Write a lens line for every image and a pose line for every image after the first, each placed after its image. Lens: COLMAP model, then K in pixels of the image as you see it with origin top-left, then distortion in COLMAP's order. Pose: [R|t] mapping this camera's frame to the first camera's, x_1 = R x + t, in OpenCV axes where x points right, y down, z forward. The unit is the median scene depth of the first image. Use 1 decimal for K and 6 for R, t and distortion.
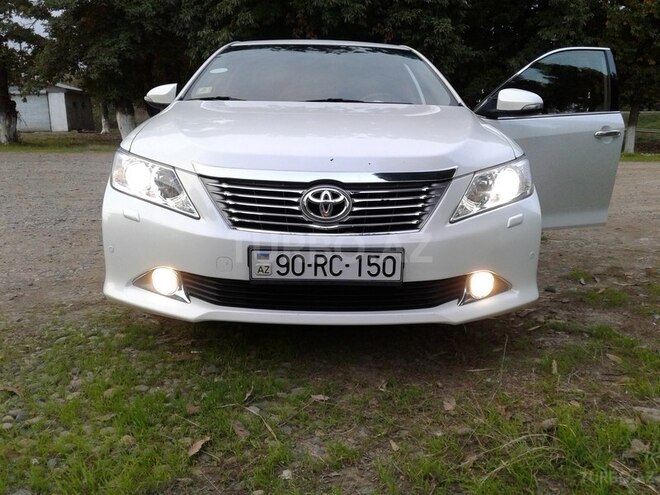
lens RADIAL K [[600.5, 0, 330.0], [0, 600.5, 247.5], [0, 0, 1]] dist [0.008097, -0.021104]
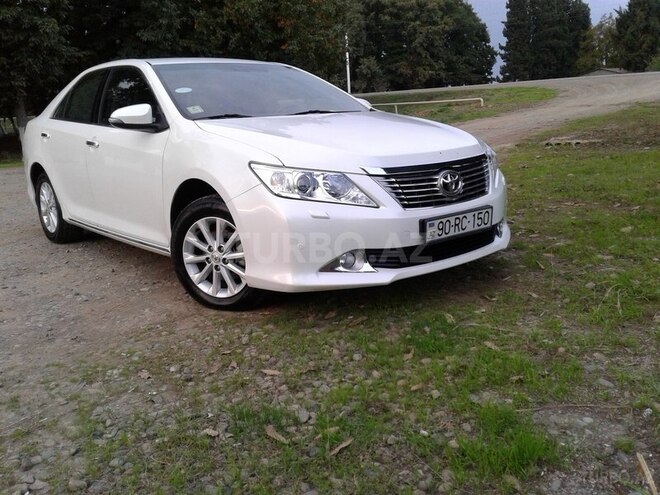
lens RADIAL K [[600.5, 0, 330.0], [0, 600.5, 247.5], [0, 0, 1]] dist [0.008097, -0.021104]
pose [[0.783456, -0.188005, 0.592327, -1.119964], [0.186766, 0.980310, 0.064119, -0.066679], [-0.592718, 0.060392, 0.803142, 0.004604]]
